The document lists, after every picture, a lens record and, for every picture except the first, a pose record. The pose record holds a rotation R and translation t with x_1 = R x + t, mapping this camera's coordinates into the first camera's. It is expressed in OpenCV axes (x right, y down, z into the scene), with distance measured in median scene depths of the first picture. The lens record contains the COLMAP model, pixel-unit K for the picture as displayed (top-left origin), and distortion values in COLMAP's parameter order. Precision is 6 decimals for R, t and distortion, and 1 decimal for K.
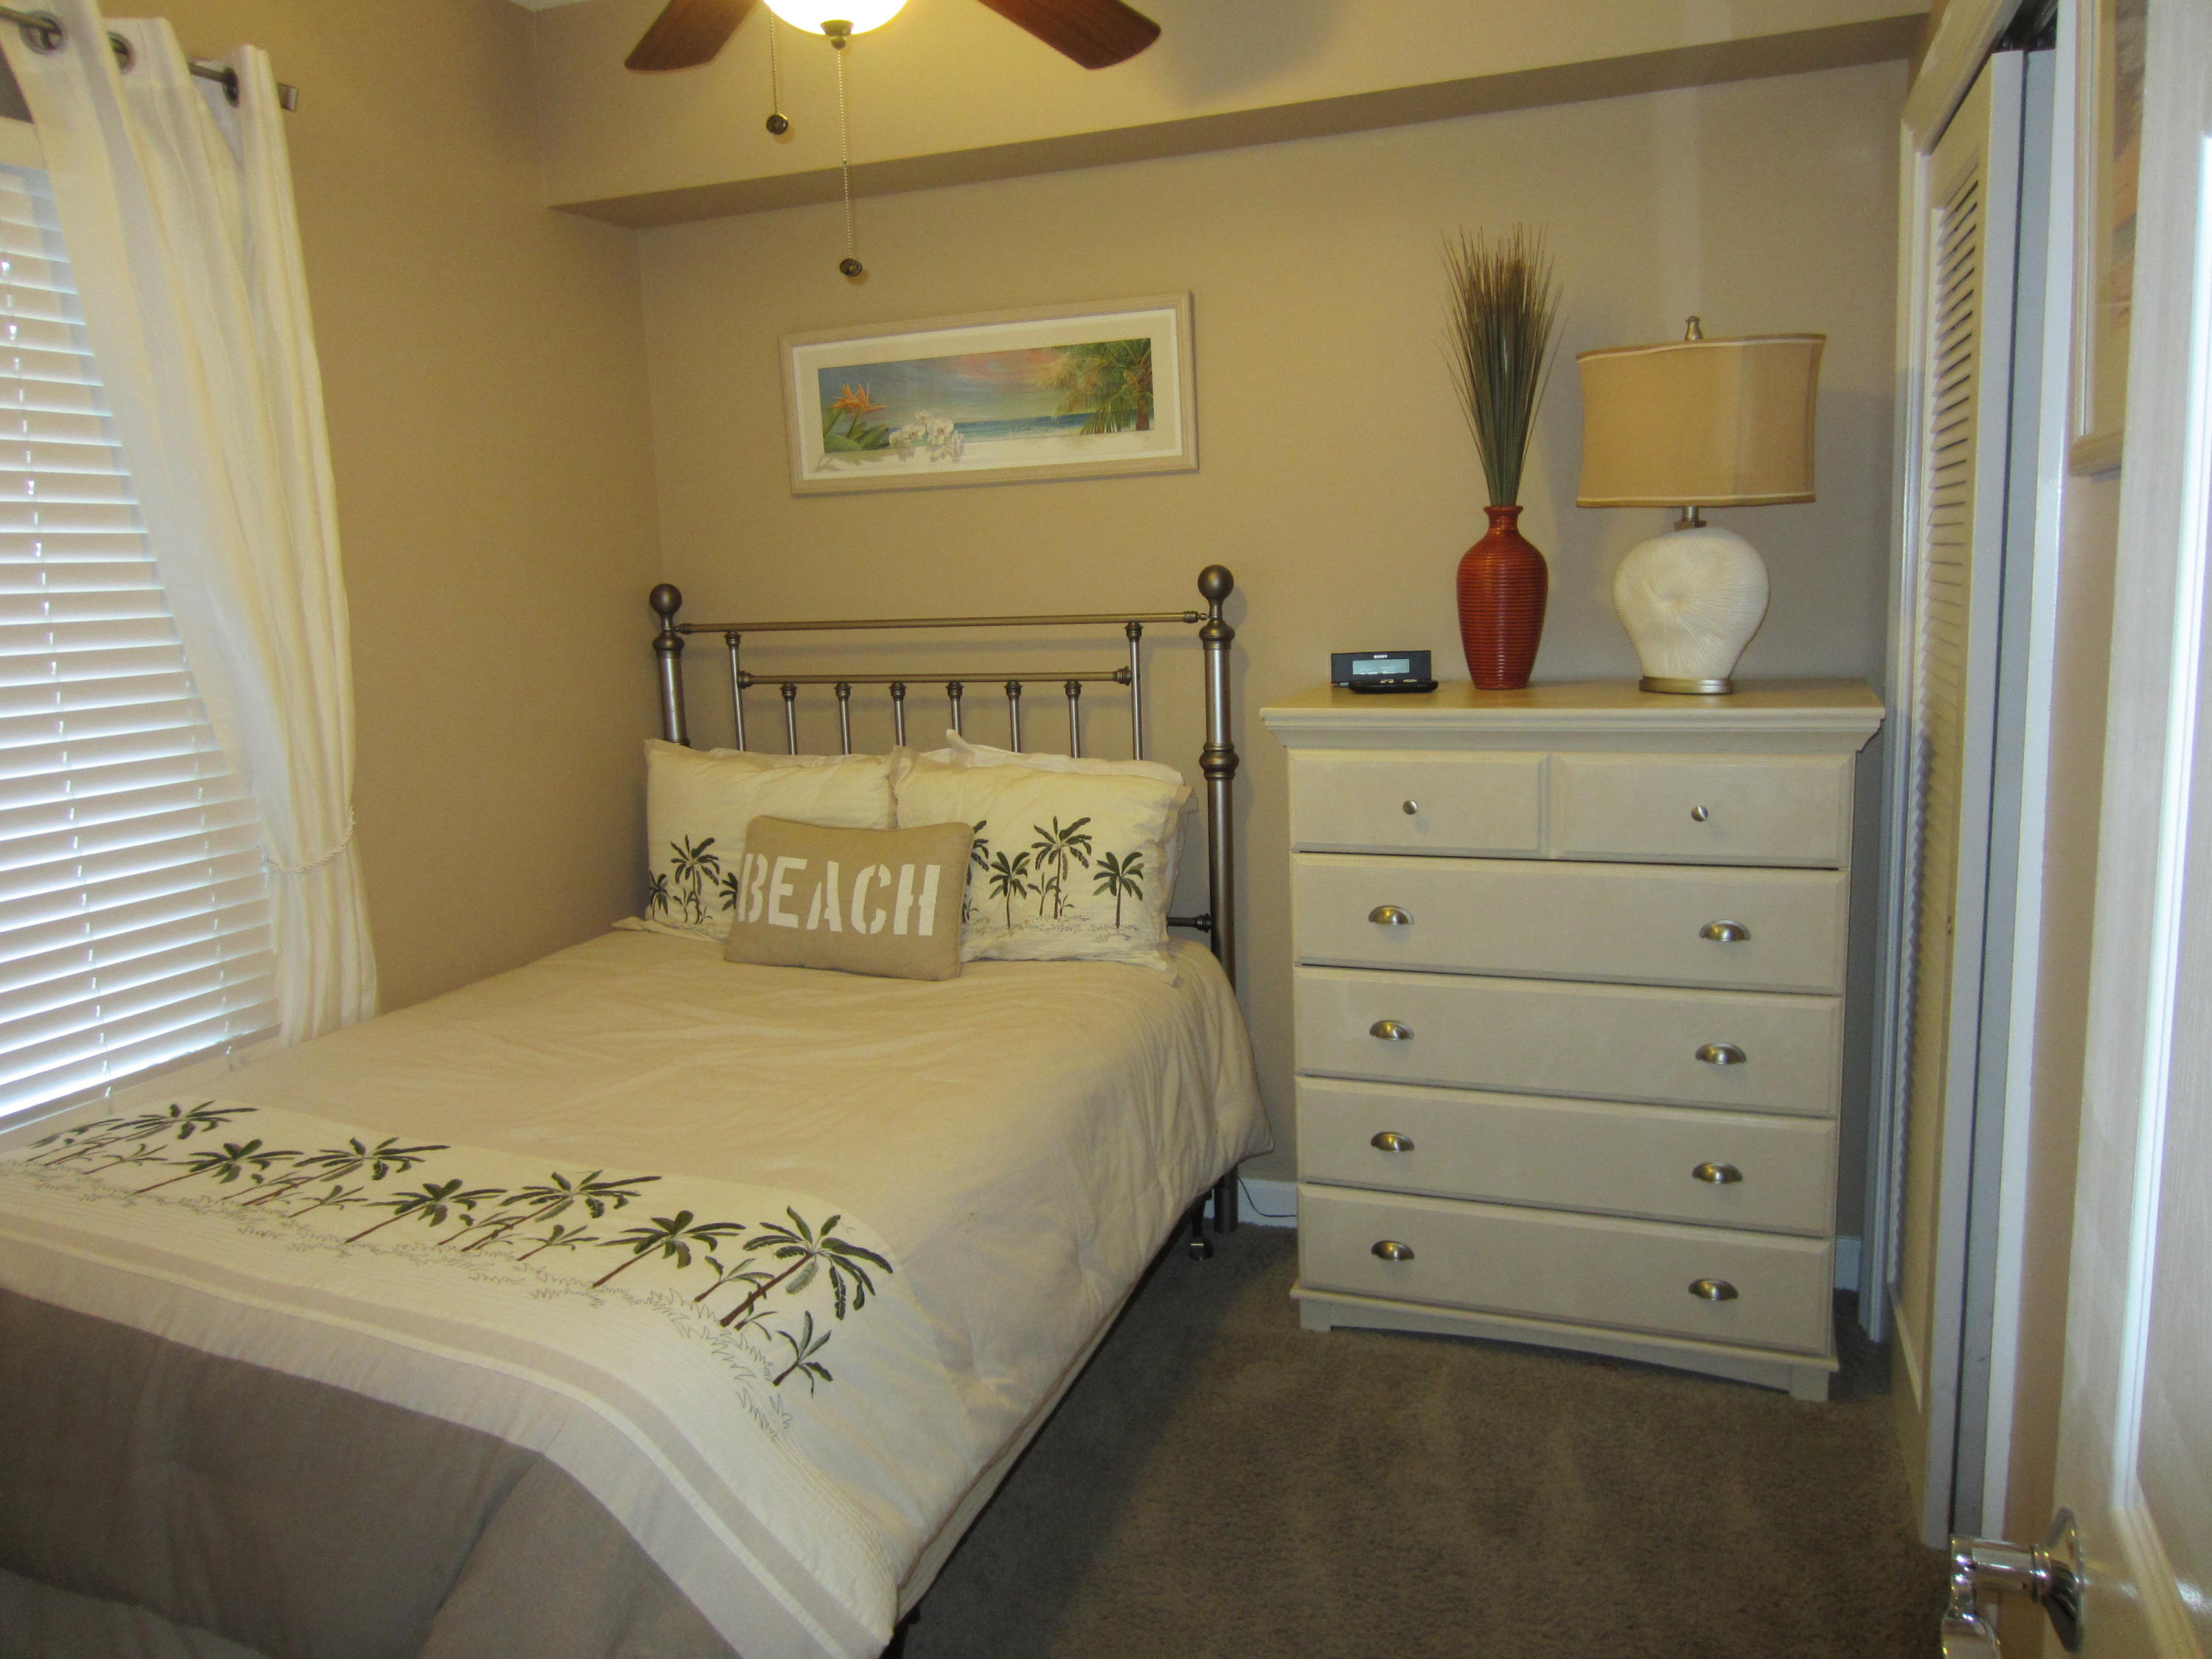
lens RADIAL K [[1576.1, 0, 1103.9], [0, 1576.1, 825.4], [0, 0, 1]] dist [-0.029837, 0.015485]
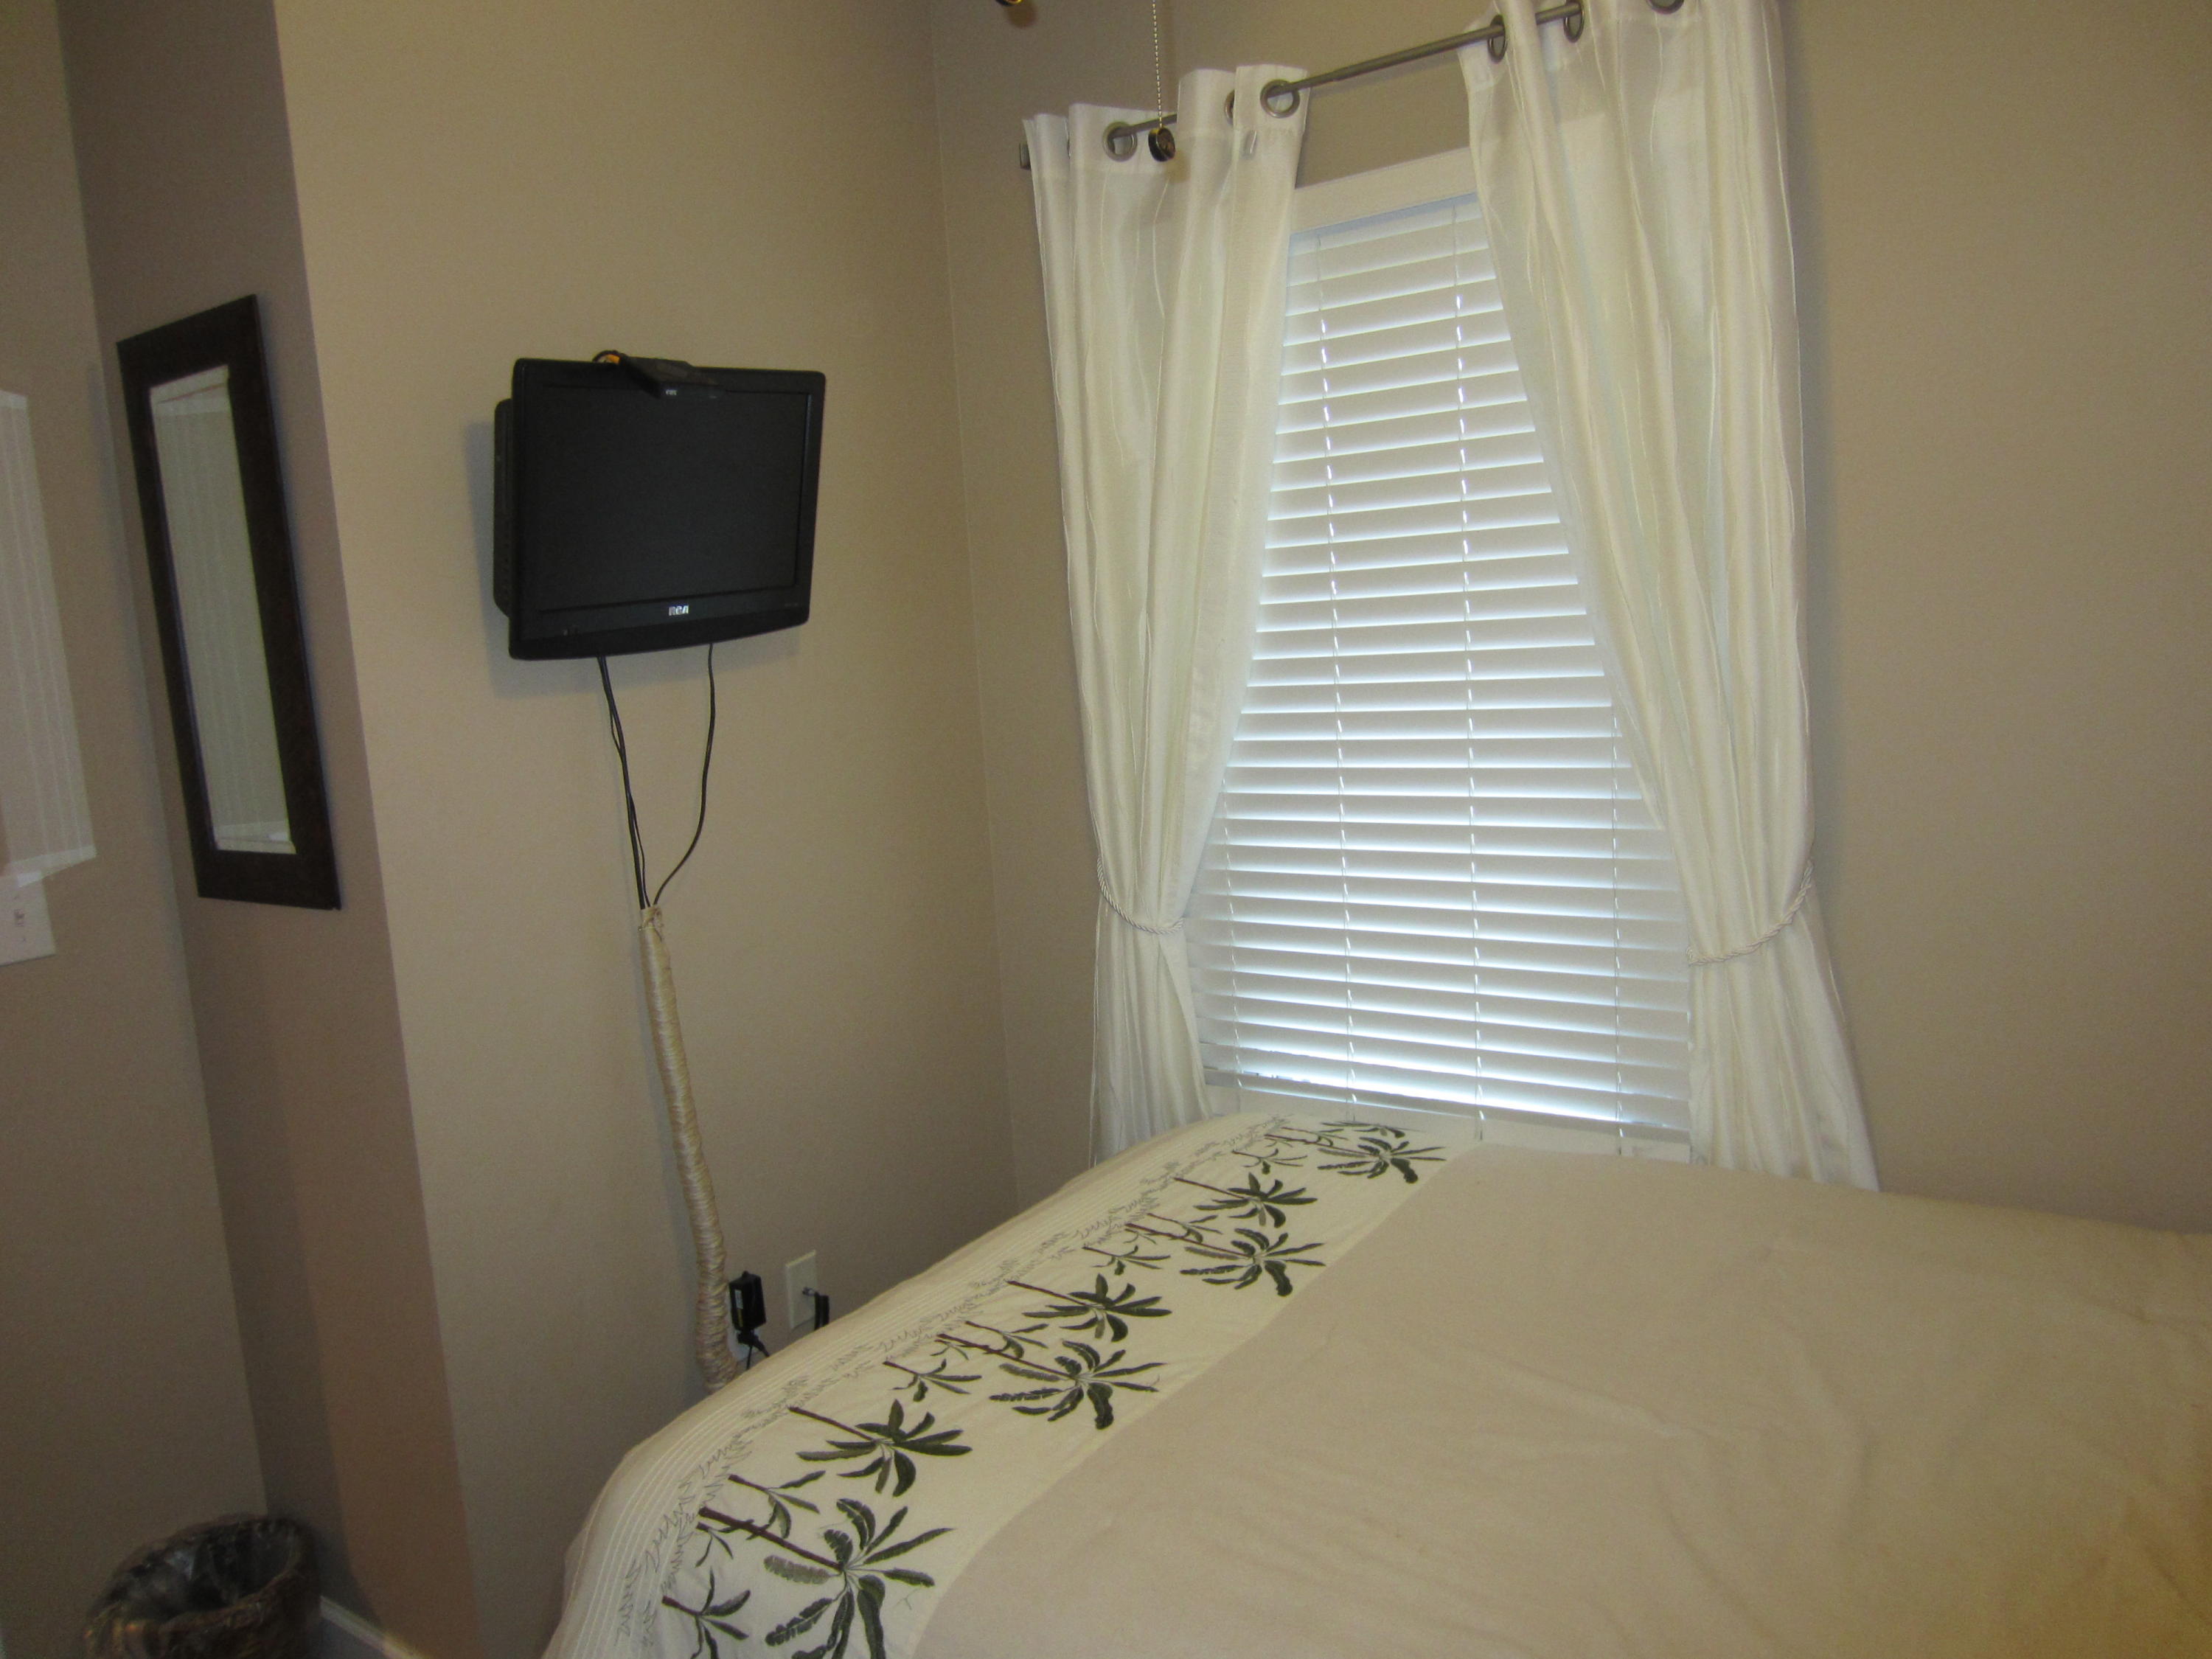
lens RADIAL K [[1576.1, 0, 1106.5], [0, 1576.1, 826.4], [0, 0, 1]] dist [-0.029837, 0.015485]
pose [[-0.256984, 0.177073, -0.950055, 0.443433], [-0.077711, 0.976101, 0.202948, -0.248762], [0.963286, 0.125984, -0.237082, 1.242786]]
